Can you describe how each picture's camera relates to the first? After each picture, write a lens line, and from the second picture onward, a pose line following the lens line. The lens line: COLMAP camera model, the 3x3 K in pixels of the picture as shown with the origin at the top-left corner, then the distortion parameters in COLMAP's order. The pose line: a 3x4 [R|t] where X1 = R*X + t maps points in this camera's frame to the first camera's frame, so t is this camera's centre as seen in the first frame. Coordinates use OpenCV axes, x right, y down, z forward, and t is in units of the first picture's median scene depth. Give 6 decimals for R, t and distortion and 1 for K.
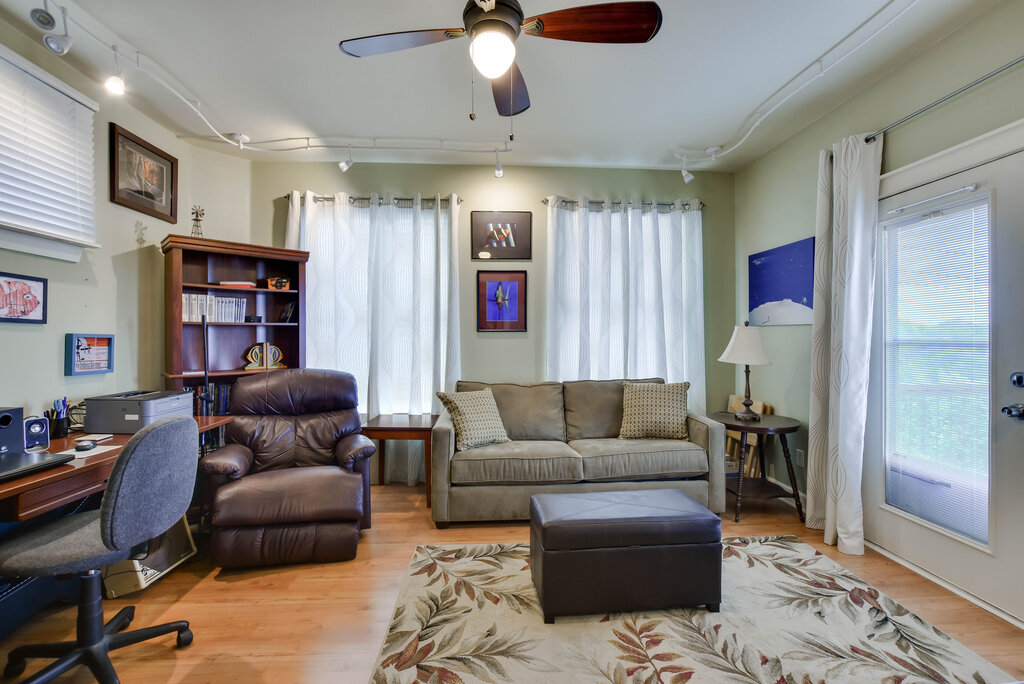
lens RADIAL K [[455.8, 0, 513.6], [0, 455.8, 336.3], [0, 0, 1]] dist [-0.013558, 0.001661]
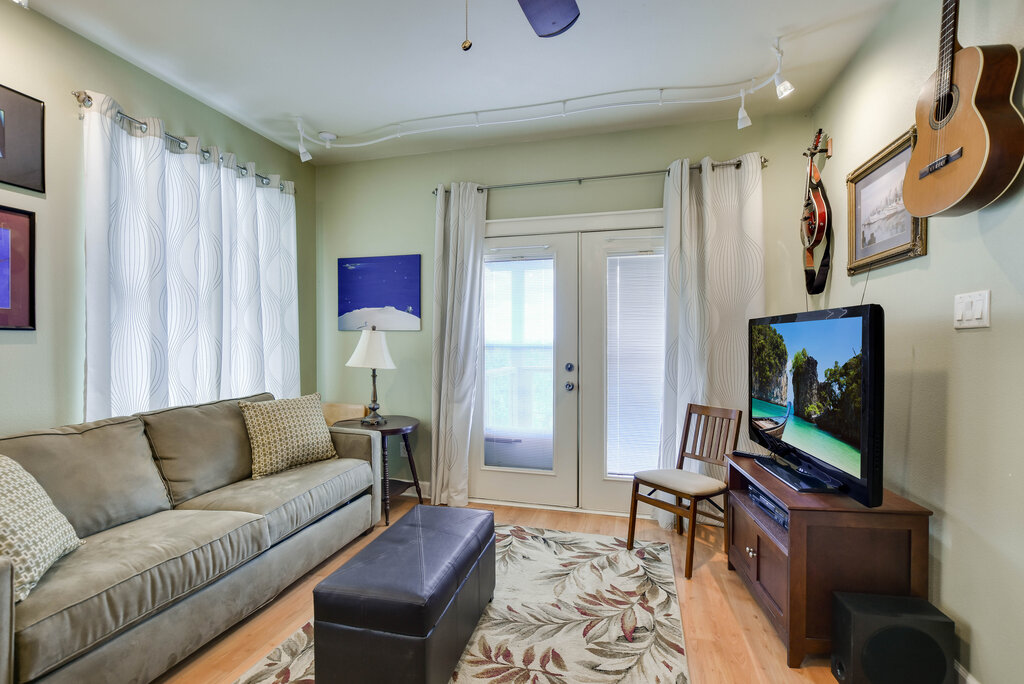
lens RADIAL K [[455.8, 0, 512.3], [0, 455.8, 348.2], [0, 0, 1]] dist [-0.013558, 0.001661]
pose [[0.321022, -0.012980, 0.946983, -0.341793], [-0.002149, 0.999894, 0.014434, 0.001018], [-0.947069, -0.006668, 0.320960, 0.387475]]
